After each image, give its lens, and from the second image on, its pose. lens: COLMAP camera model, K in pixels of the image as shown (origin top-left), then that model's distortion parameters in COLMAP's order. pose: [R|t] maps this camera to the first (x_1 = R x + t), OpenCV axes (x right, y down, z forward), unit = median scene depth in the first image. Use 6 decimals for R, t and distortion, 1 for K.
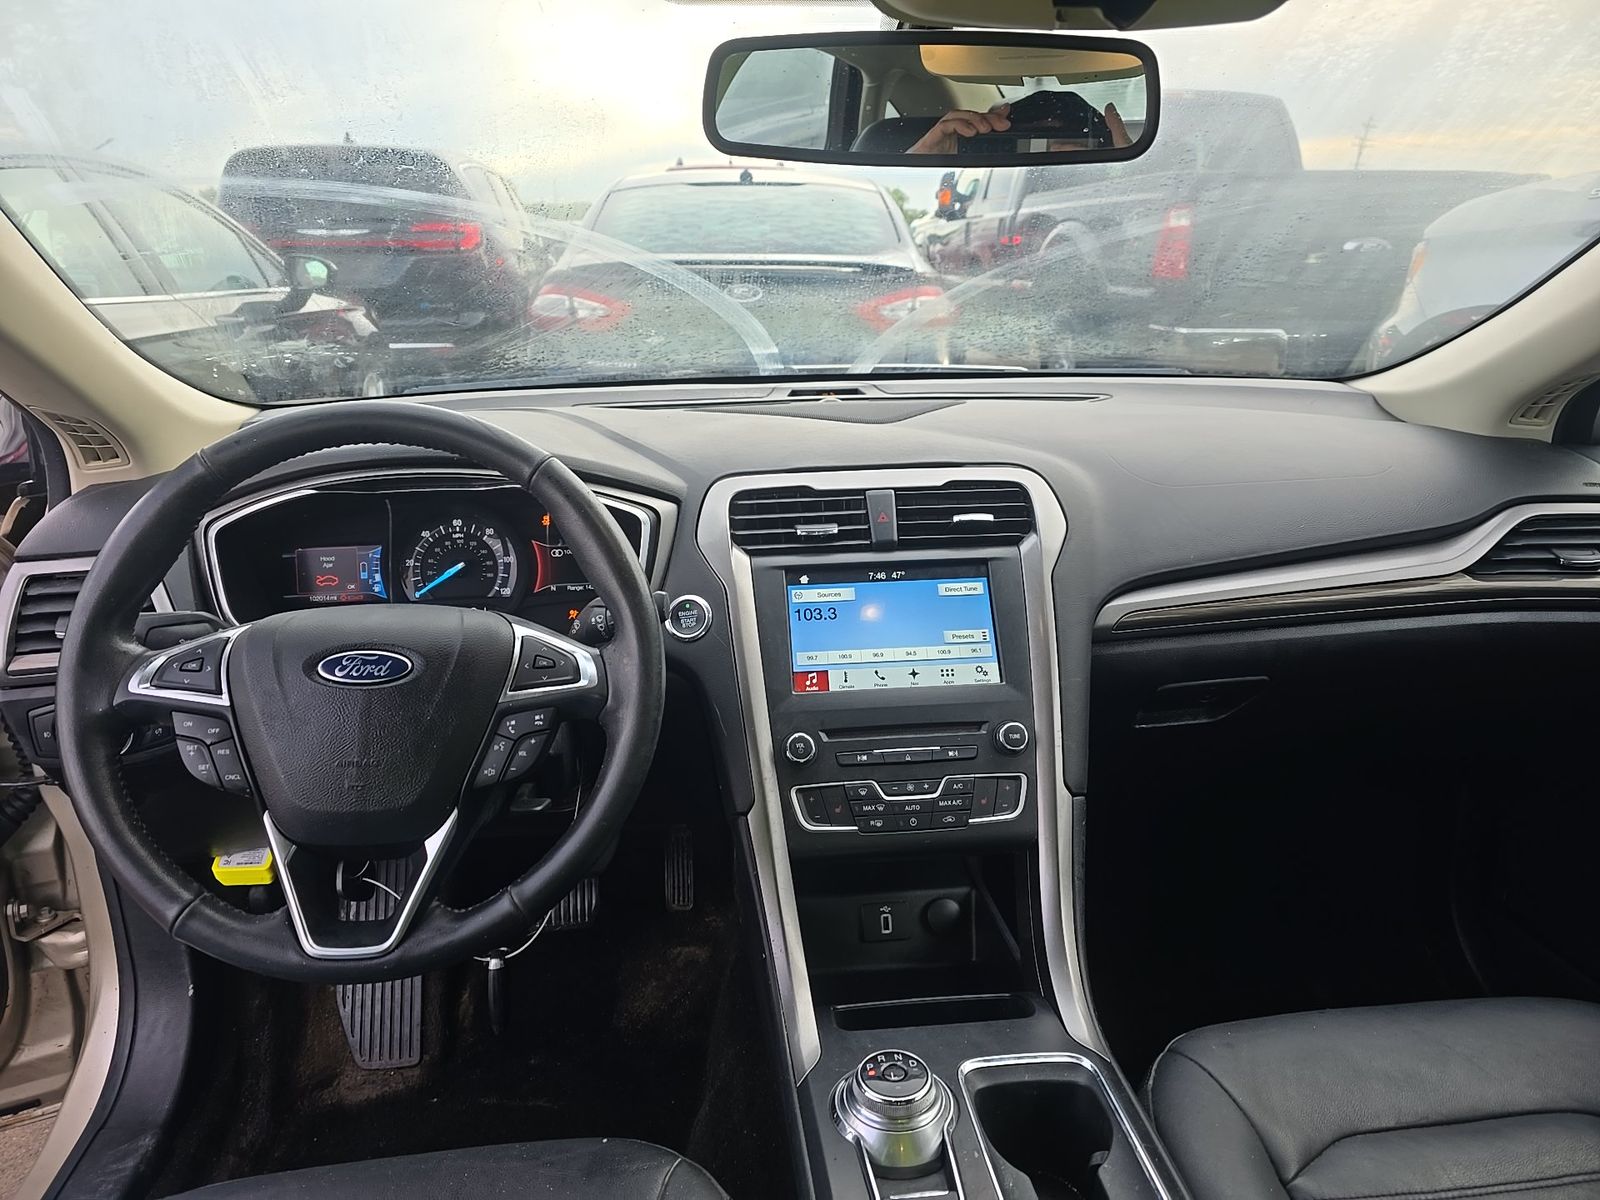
lens RADIAL K [[1049.5, 0, 800.0], [0, 1049.5, 600.0], [0, 0, 1]] dist [0.057043, -0.060837]
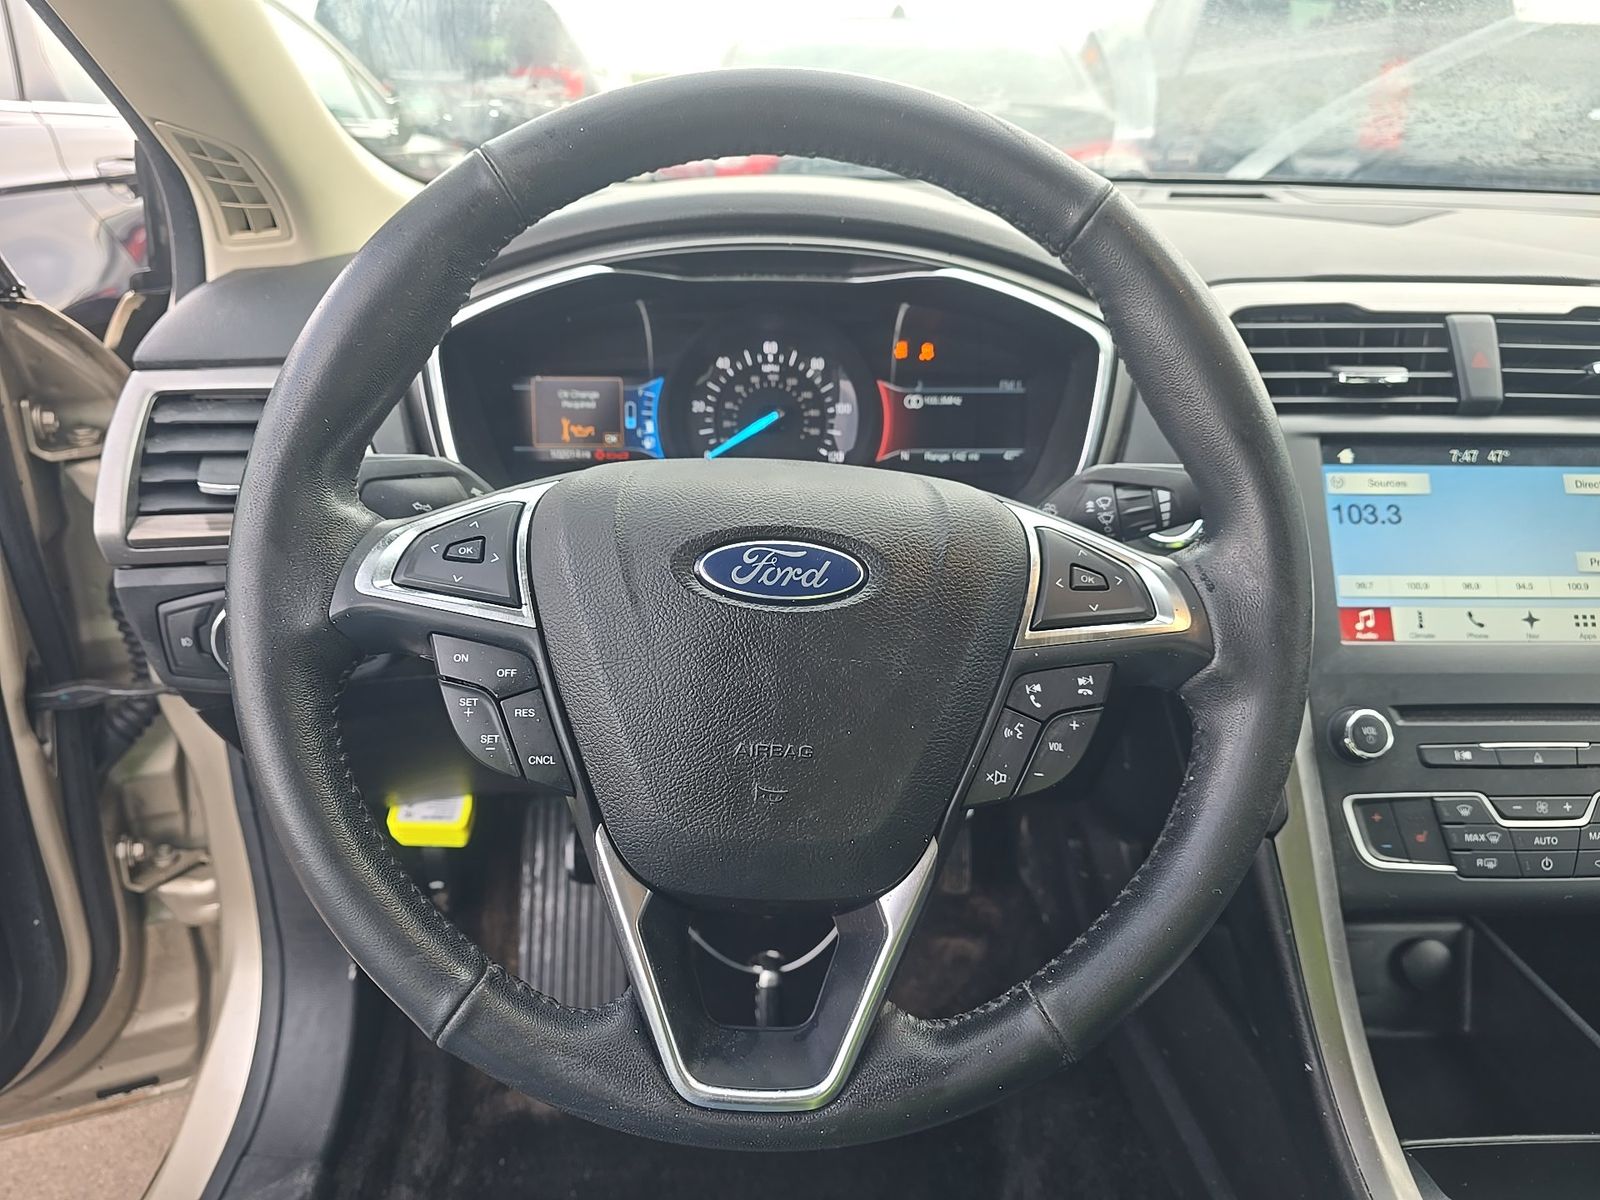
lens RADIAL K [[1071.2, 0, 800.0], [0, 1071.2, 600.0], [0, 0, 1]] dist [0.061267, -0.088617]
pose [[0.996624, 0.053974, -0.061864, -0.269980], [-0.048025, 0.994421, 0.093913, 0.019866], [0.066588, -0.090625, 0.993656, 0.339979]]
